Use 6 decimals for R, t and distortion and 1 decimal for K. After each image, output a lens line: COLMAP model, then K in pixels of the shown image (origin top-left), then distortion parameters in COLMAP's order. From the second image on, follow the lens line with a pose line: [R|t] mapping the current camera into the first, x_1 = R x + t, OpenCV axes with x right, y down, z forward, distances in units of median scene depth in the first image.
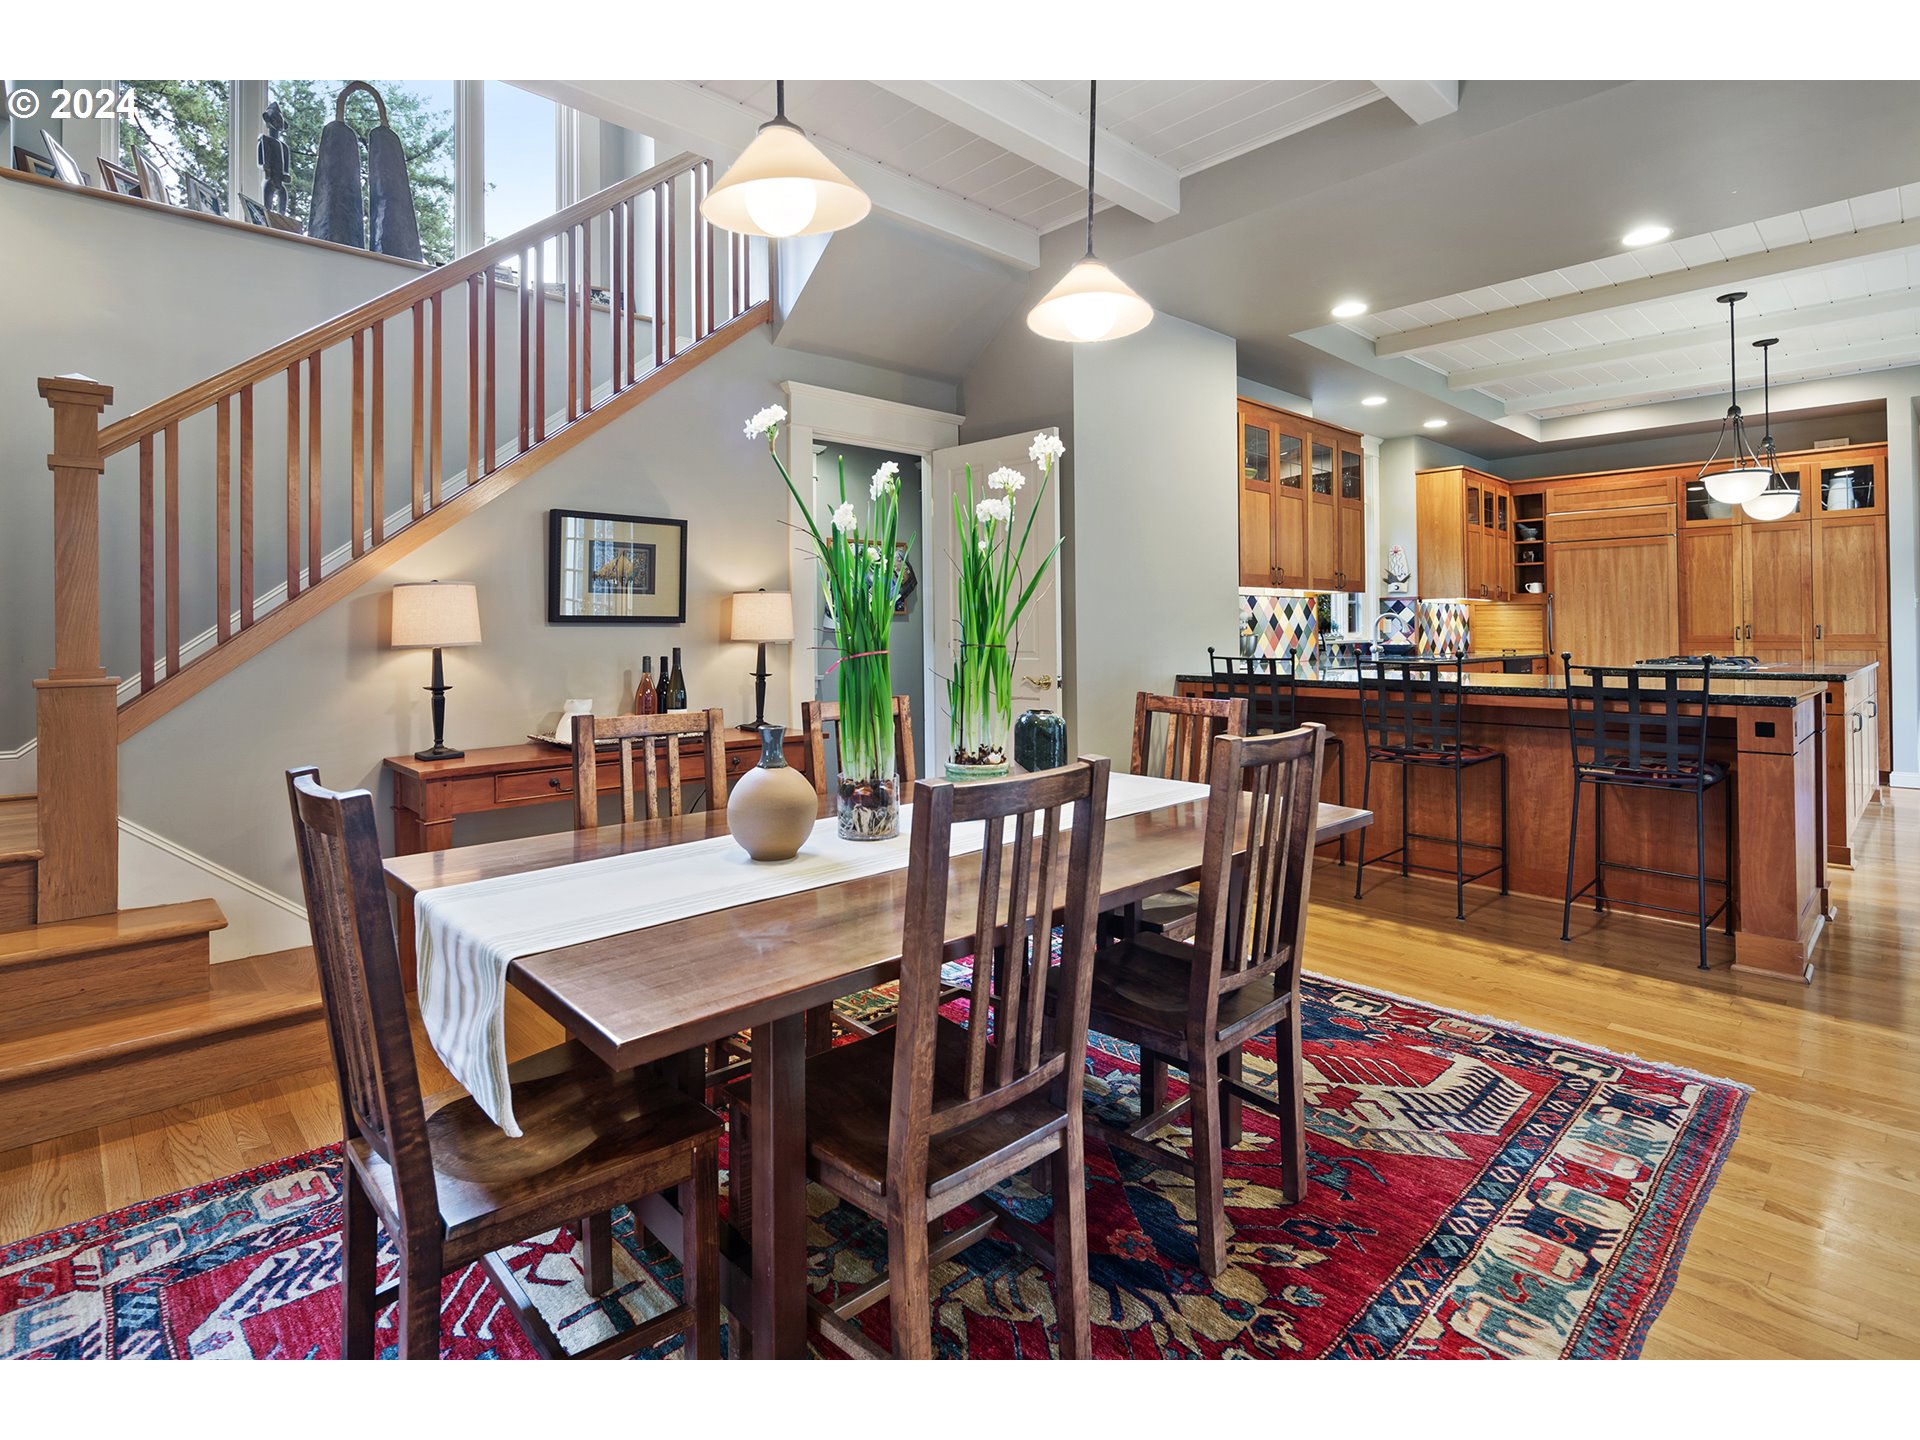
lens RADIAL K [[952.7, 0, 960.3], [0, 952.7, 702.9], [0, 0, 1]] dist [0.000638, -0.000768]
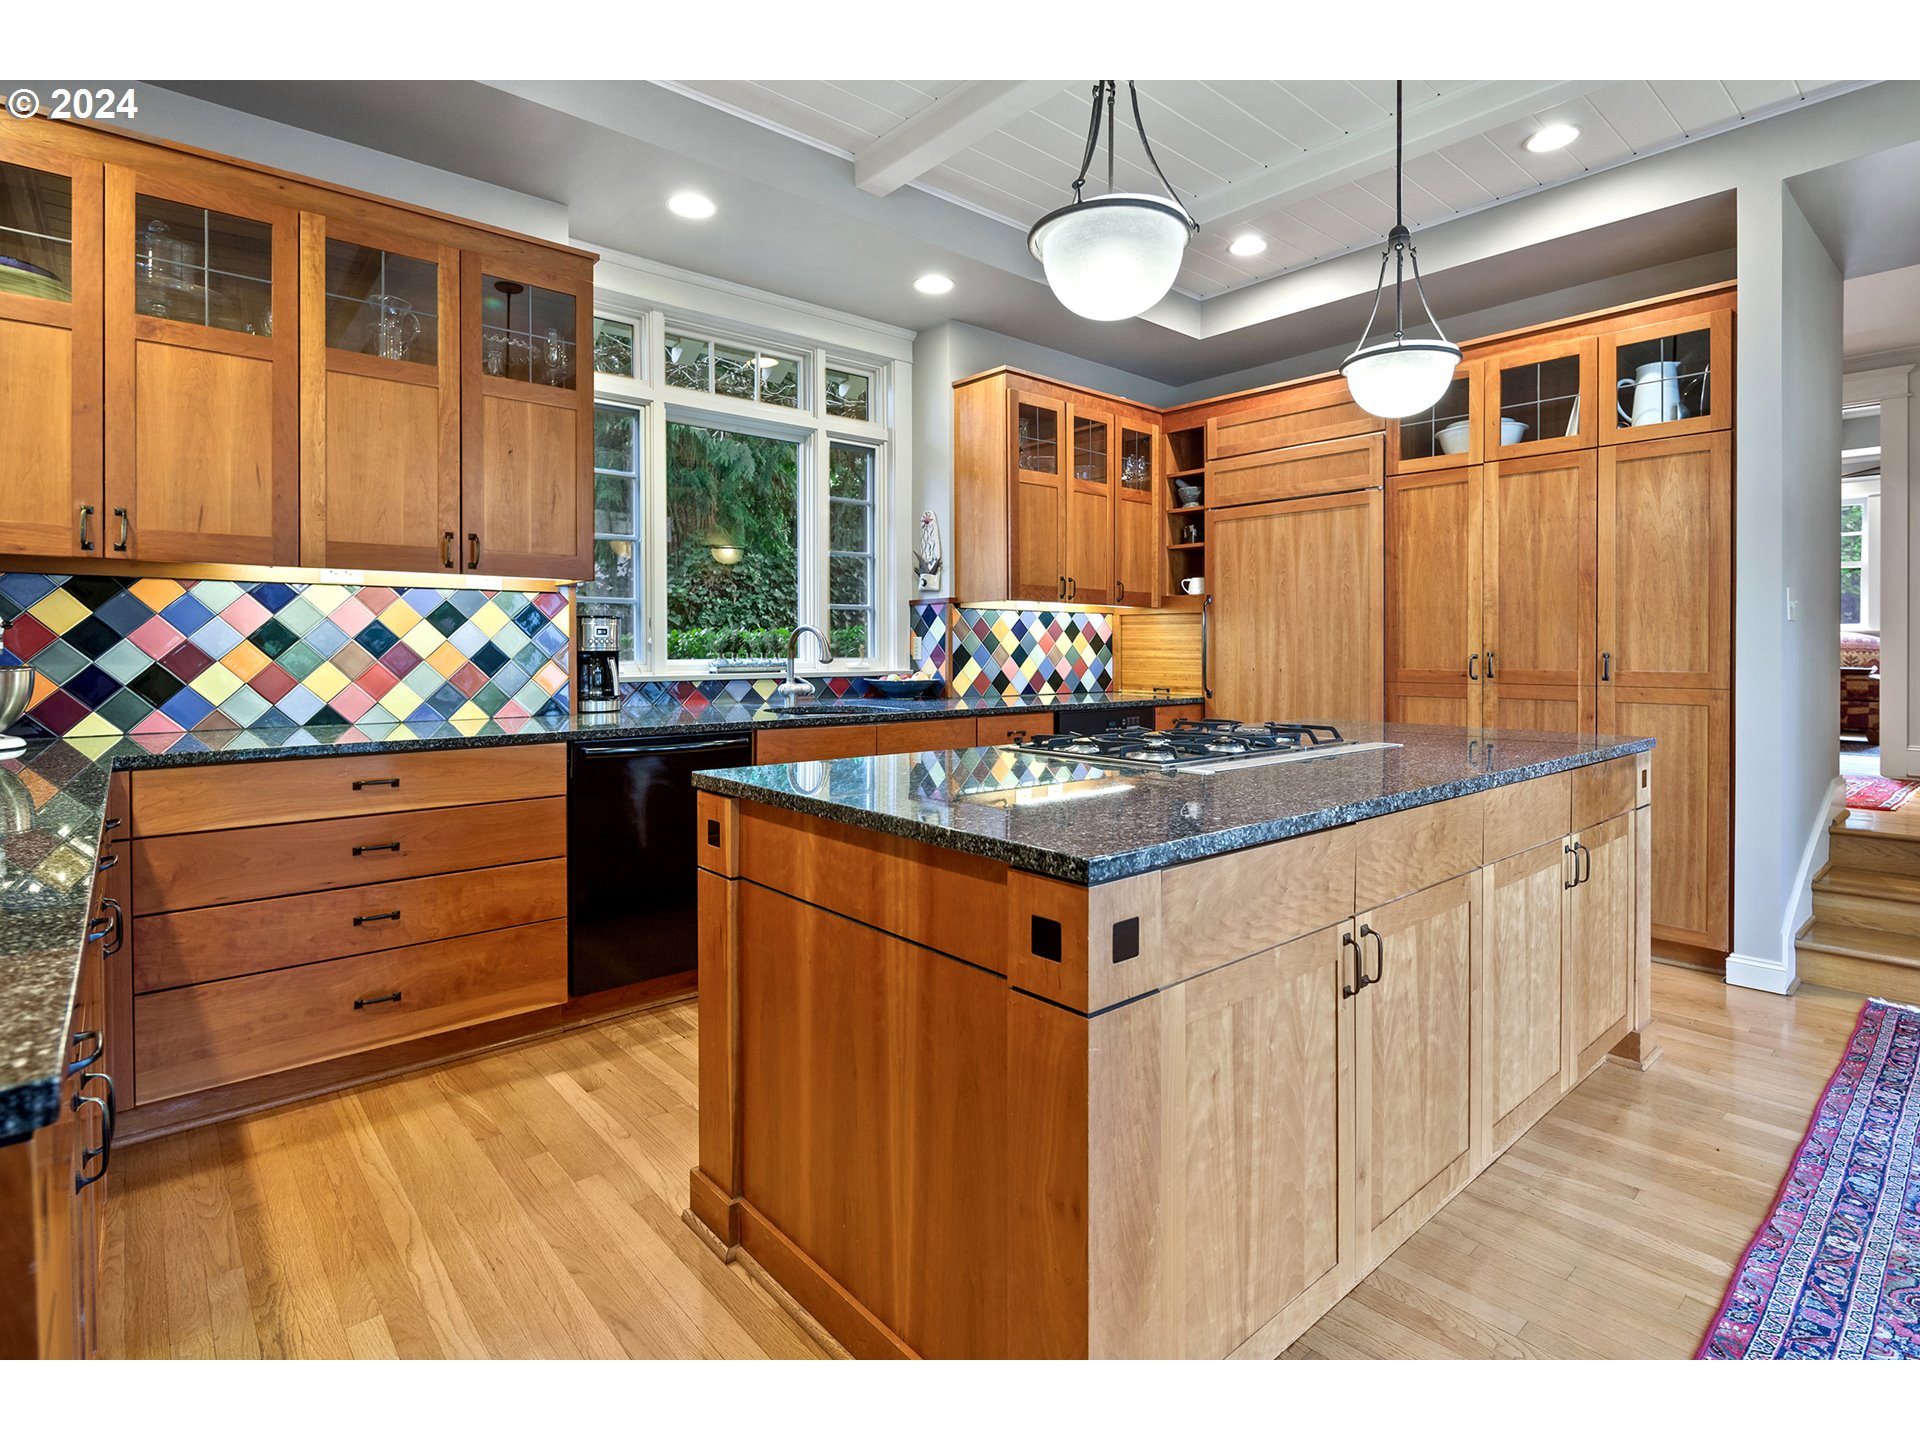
lens RADIAL K [[952.7, 0, 955.2], [0, 952.7, 735.4], [0, 0, 1]] dist [0.000638, -0.000768]
pose [[0.998793, 0.012148, -0.047600, 0.543040], [-0.011361, 0.999795, 0.016767, -0.039712], [0.047794, -0.016206, 0.998726, 0.443558]]
